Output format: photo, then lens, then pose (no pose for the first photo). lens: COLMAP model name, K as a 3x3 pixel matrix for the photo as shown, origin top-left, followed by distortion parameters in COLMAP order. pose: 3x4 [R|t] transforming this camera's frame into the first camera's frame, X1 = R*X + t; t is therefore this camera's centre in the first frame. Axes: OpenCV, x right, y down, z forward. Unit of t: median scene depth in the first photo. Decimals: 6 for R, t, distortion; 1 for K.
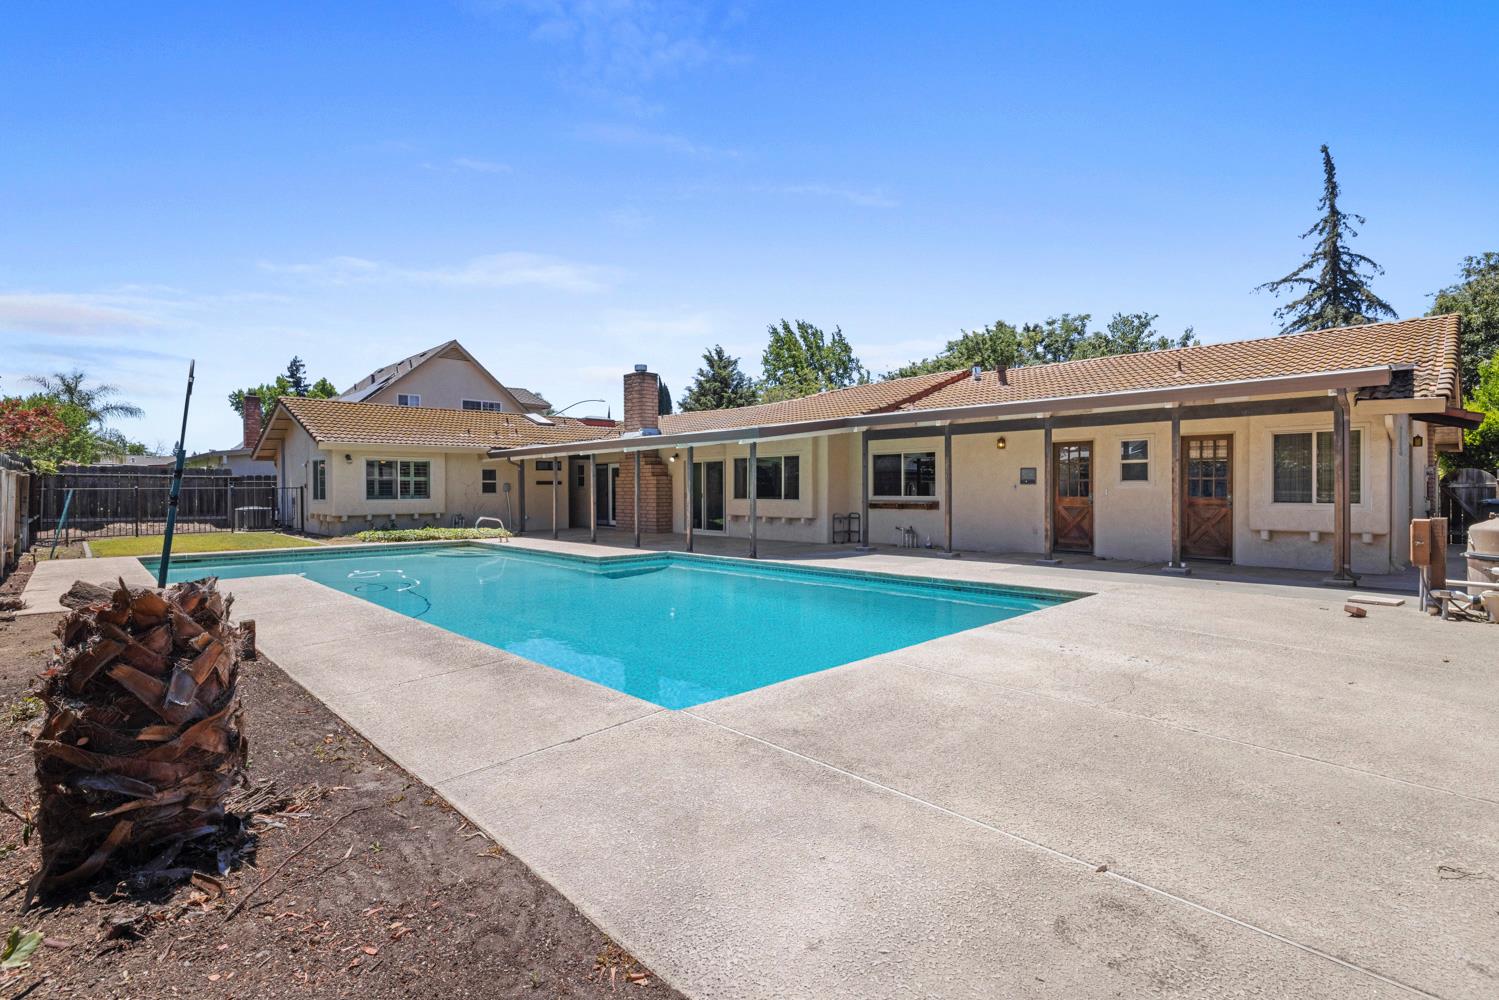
lens RADIAL K [[717.7, 0, 758.6], [0, 717.7, 489.0], [0, 0, 1]] dist [0.000061, 0.000792]
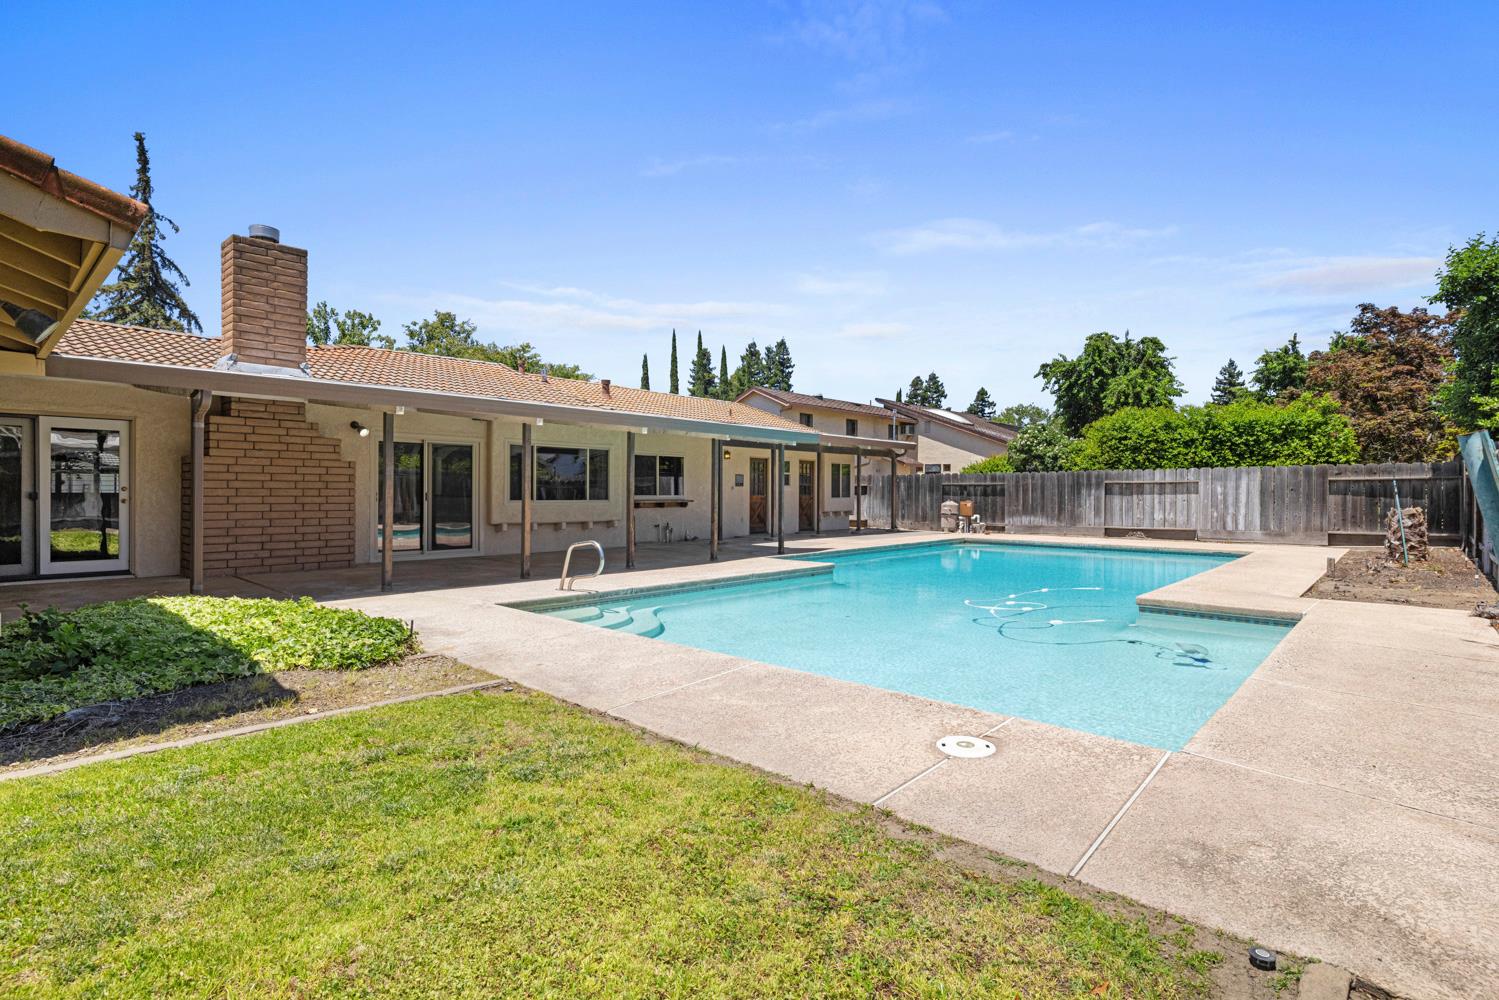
lens RADIAL K [[717.7, 0, 744.8], [0, 717.7, 496.4], [0, 0, 1]] dist [0.000061, 0.000792]
pose [[-0.045415, -0.004324, 0.998959, -0.874136], [-0.004460, 0.999982, 0.004125, 0.005985], [-0.998958, -0.004268, -0.045434, 0.917787]]
